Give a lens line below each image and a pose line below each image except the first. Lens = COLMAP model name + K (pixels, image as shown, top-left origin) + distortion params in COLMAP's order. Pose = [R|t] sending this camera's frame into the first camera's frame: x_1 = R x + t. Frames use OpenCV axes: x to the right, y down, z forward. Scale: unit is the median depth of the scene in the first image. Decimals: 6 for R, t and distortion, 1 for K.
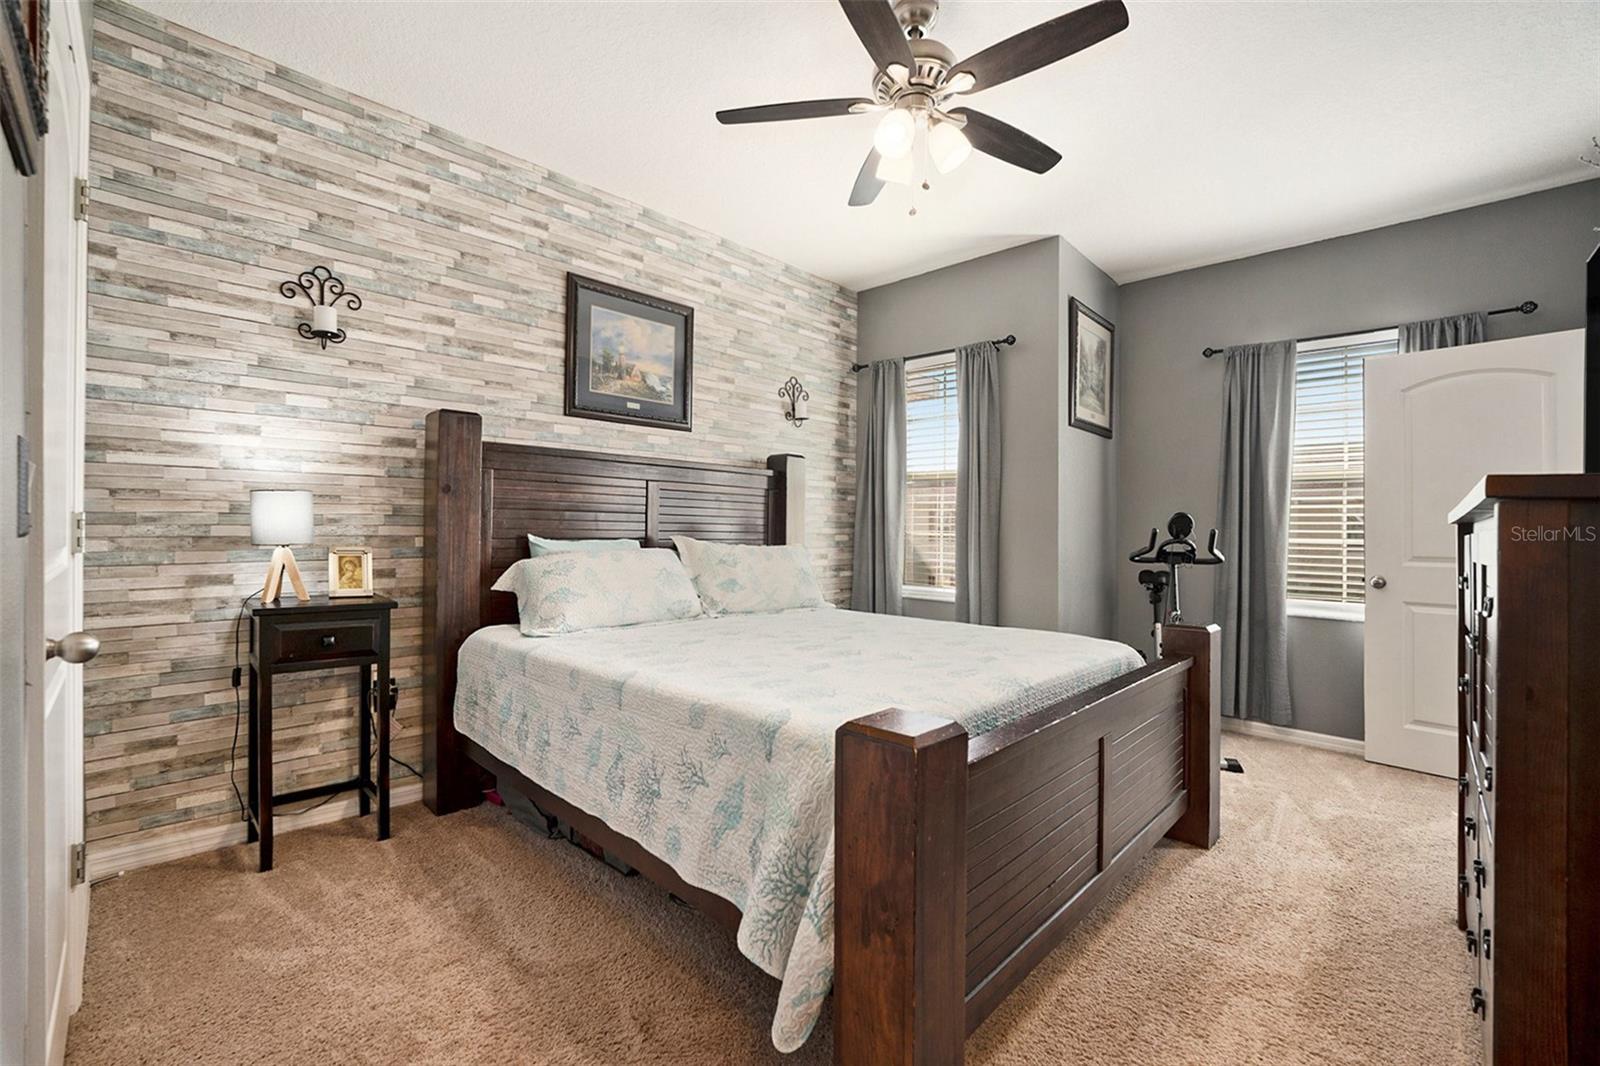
lens RADIAL K [[730.6, 0, 785.1], [0, 730.6, 531.2], [0, 0, 1]] dist [-0.029048, 0.000408]
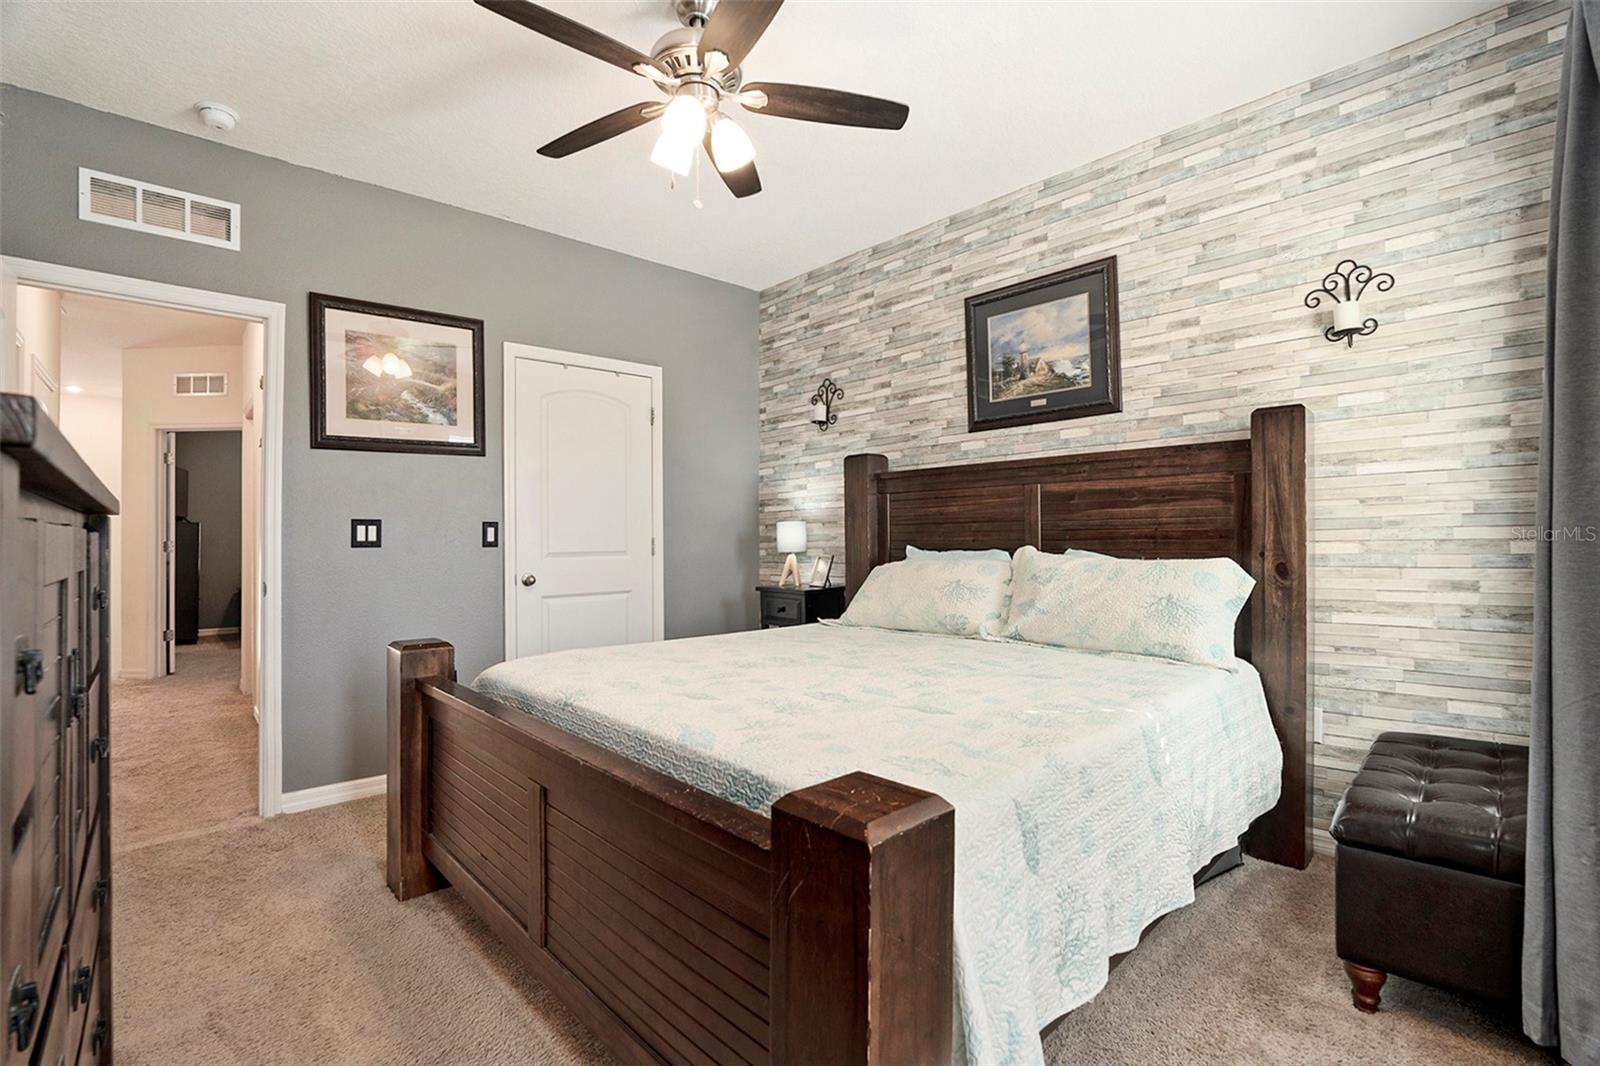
lens RADIAL K [[697.0, 0, 794.1], [0, 697.0, 533.0], [0, 0, 1]] dist [-0.076567, 0.020344]
pose [[-0.051995, -0.015553, -0.998526, 0.666087], [0.015837, 0.999740, -0.016397, -0.000610], [0.998522, -0.016666, -0.051735, 0.740522]]
